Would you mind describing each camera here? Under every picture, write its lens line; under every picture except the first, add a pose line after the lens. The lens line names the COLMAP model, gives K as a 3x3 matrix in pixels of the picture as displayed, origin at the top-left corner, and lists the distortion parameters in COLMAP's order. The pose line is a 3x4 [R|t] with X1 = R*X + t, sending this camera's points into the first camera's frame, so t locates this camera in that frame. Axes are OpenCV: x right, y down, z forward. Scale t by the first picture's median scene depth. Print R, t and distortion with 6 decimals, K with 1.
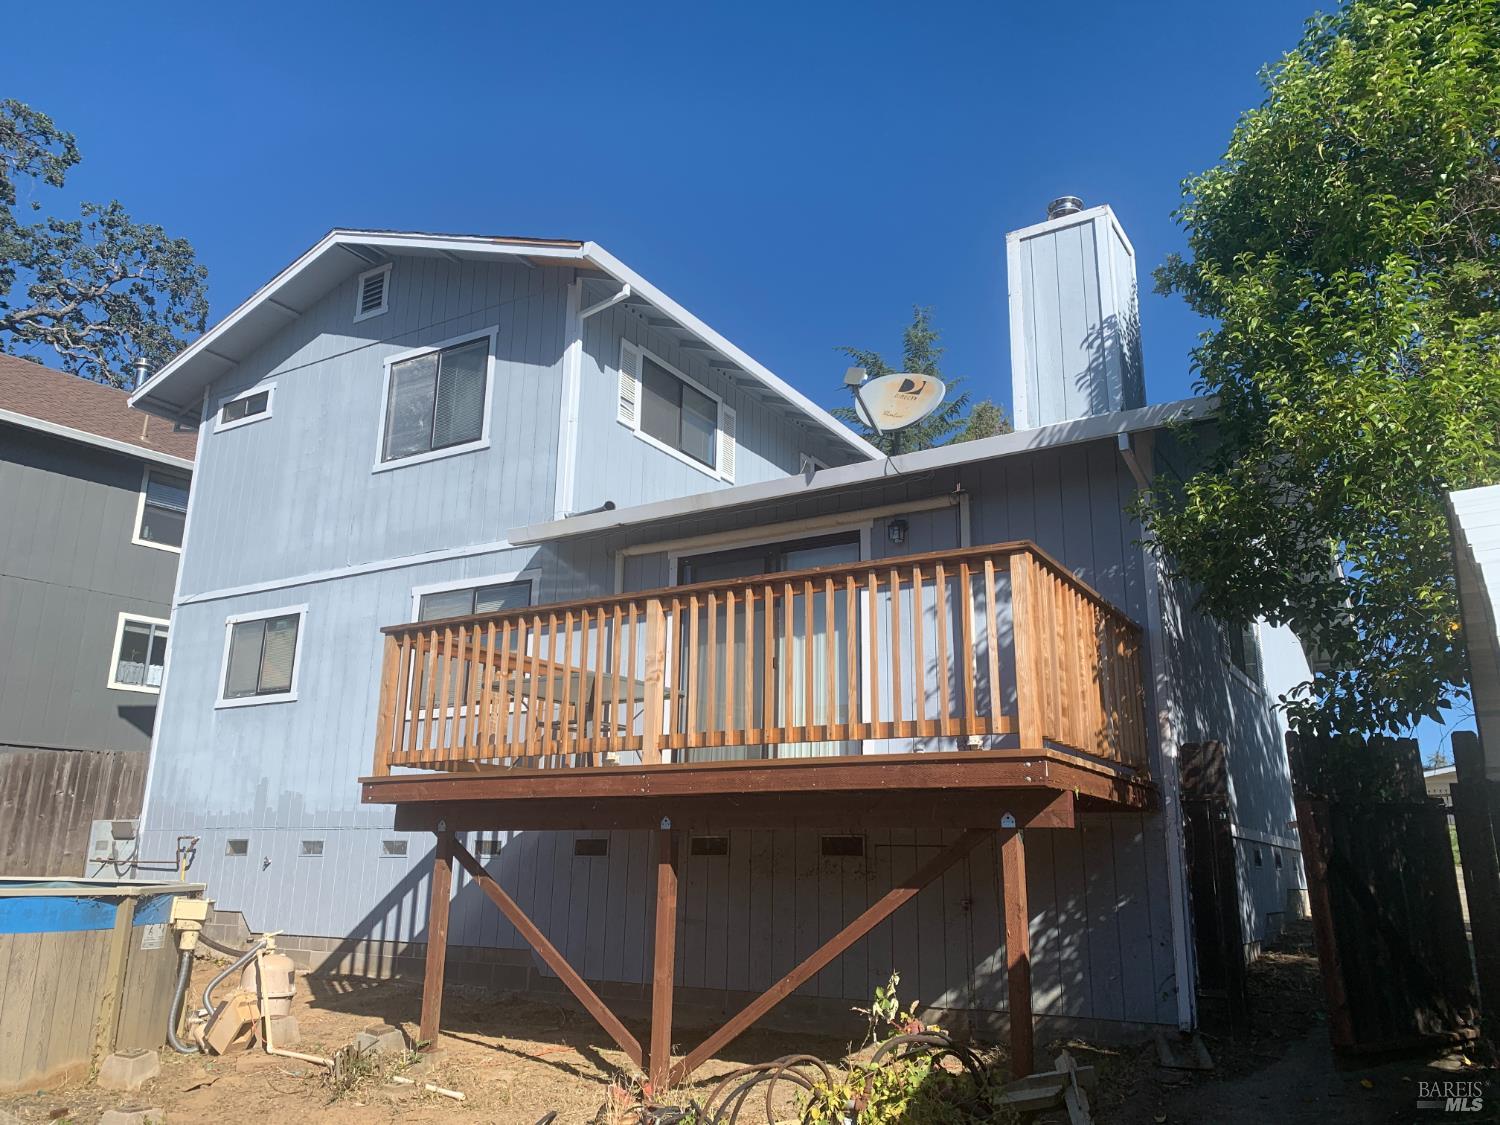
lens RADIAL K [[1138.0, 0, 753.0], [0, 1138.0, 566.0], [0, 0, 1]] dist [0.051223, -0.044700]
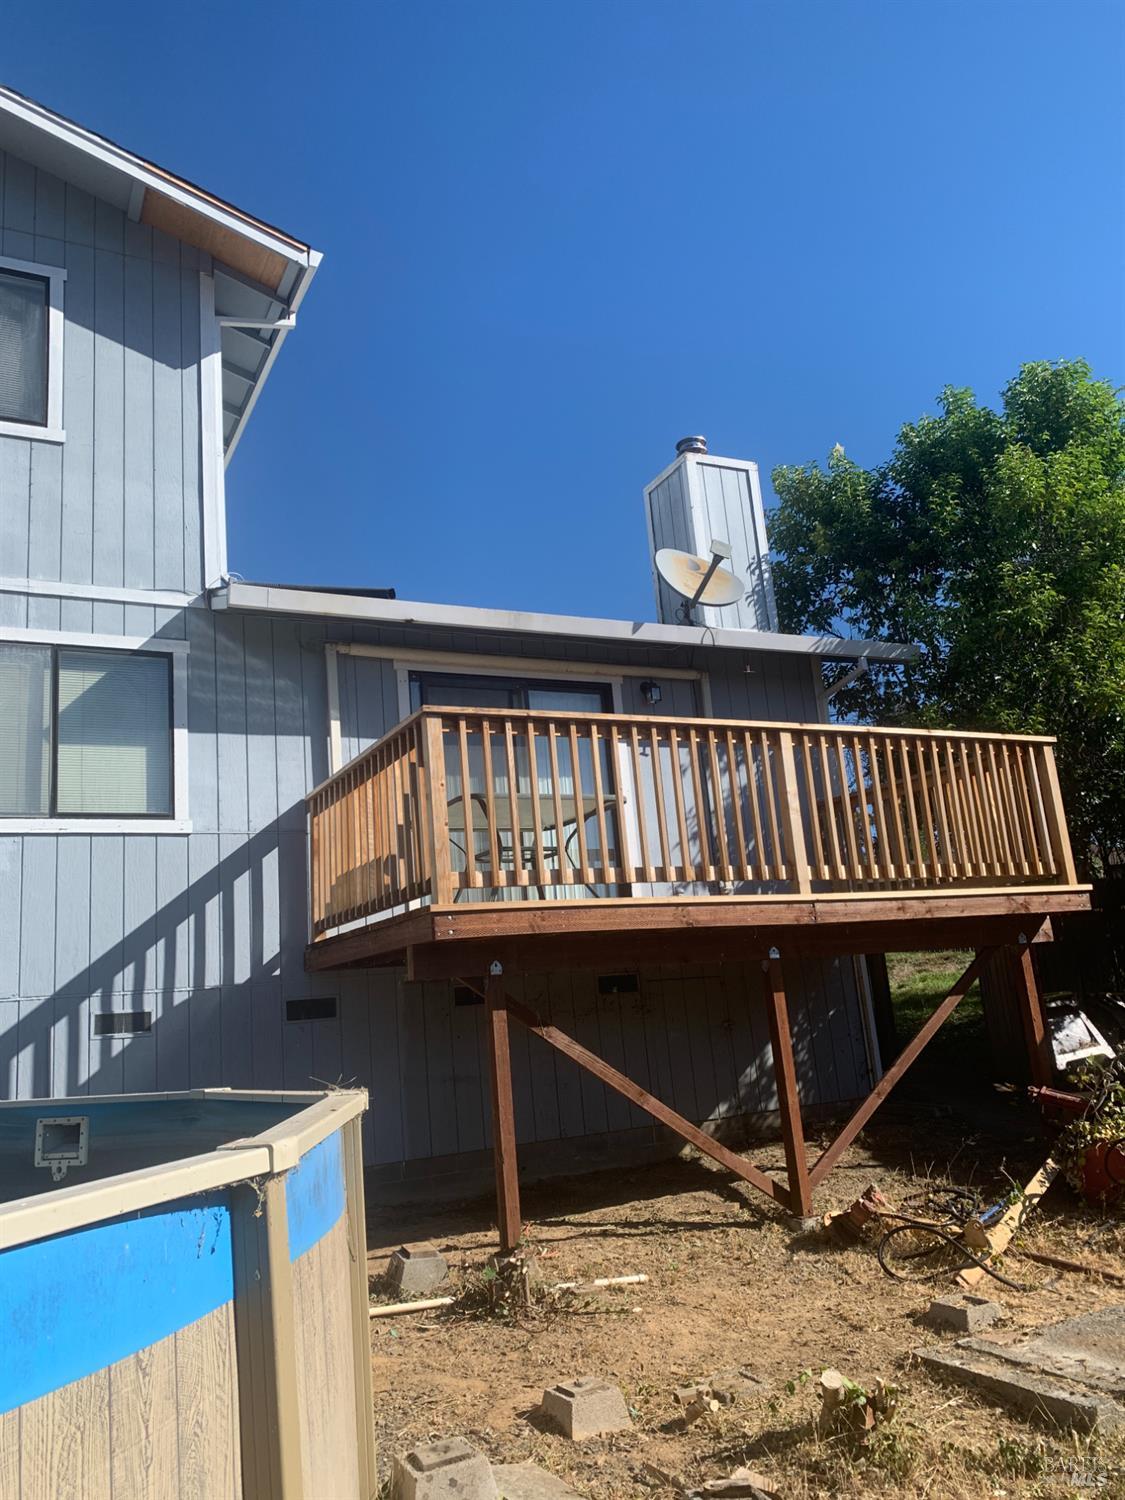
lens RADIAL K [[1138.0, 0, 565.6], [0, 1138.0, 749.6], [0, 0, 1]] dist [0.051223, -0.044700]
pose [[0.536614, 0.134055, 0.833112, -0.819809], [-0.134859, 0.988234, -0.072152, 0.113670], [-0.832982, -0.073635, 0.548379, 0.478527]]
